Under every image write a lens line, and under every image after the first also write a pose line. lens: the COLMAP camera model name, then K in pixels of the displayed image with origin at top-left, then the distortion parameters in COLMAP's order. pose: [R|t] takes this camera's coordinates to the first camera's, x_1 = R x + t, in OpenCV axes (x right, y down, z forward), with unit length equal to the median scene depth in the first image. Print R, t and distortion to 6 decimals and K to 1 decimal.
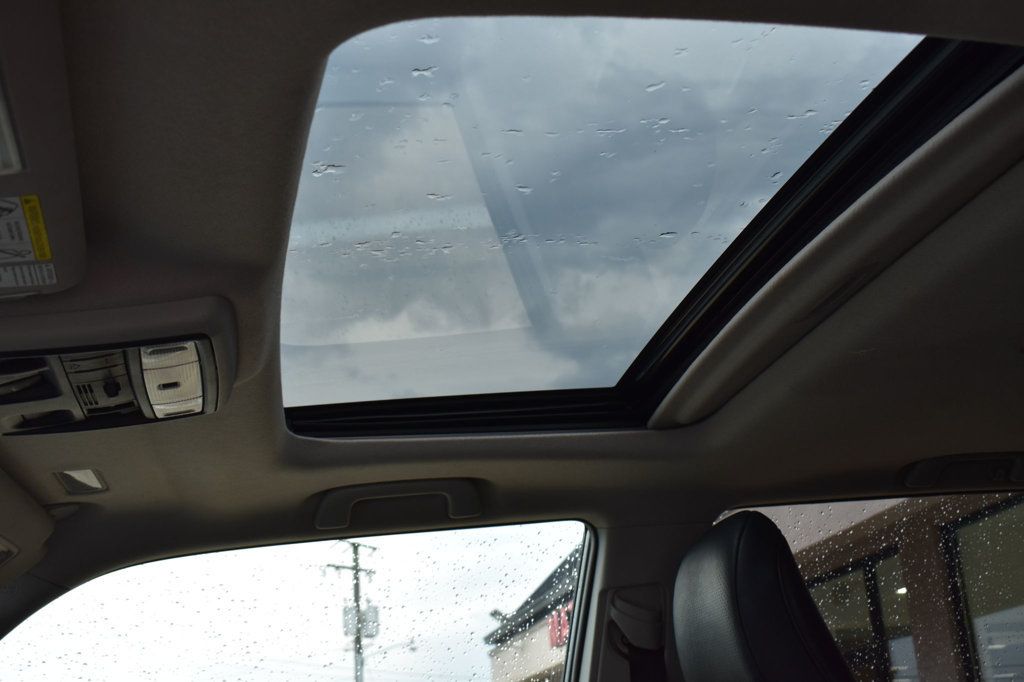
lens RADIAL K [[1236.2, 0, 512.0], [0, 1236.2, 341.0], [0, 0, 1]] dist [-0.179756, -0.004937]
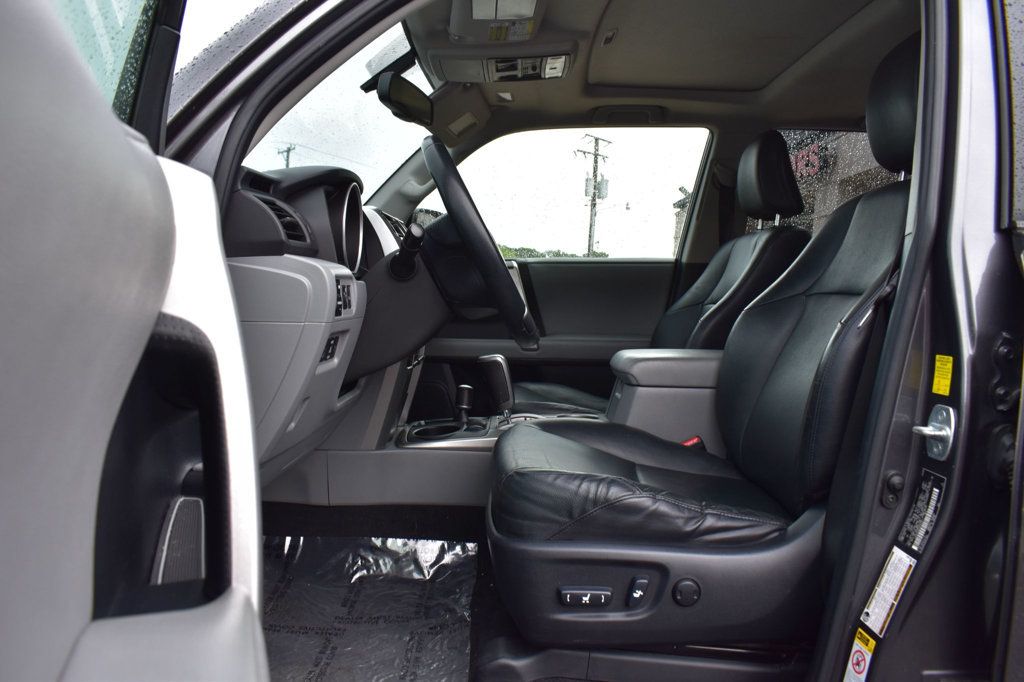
lens RADIAL K [[801.8, 0, 512.0], [0, 801.8, 341.0], [0, 0, 1]] dist [-0.090486, -0.000201]
pose [[0.971263, 0.129004, -0.200018, 0.050777], [-0.038066, 0.913750, 0.404491, -0.074595], [0.234947, -0.385253, 0.892401, -0.555392]]
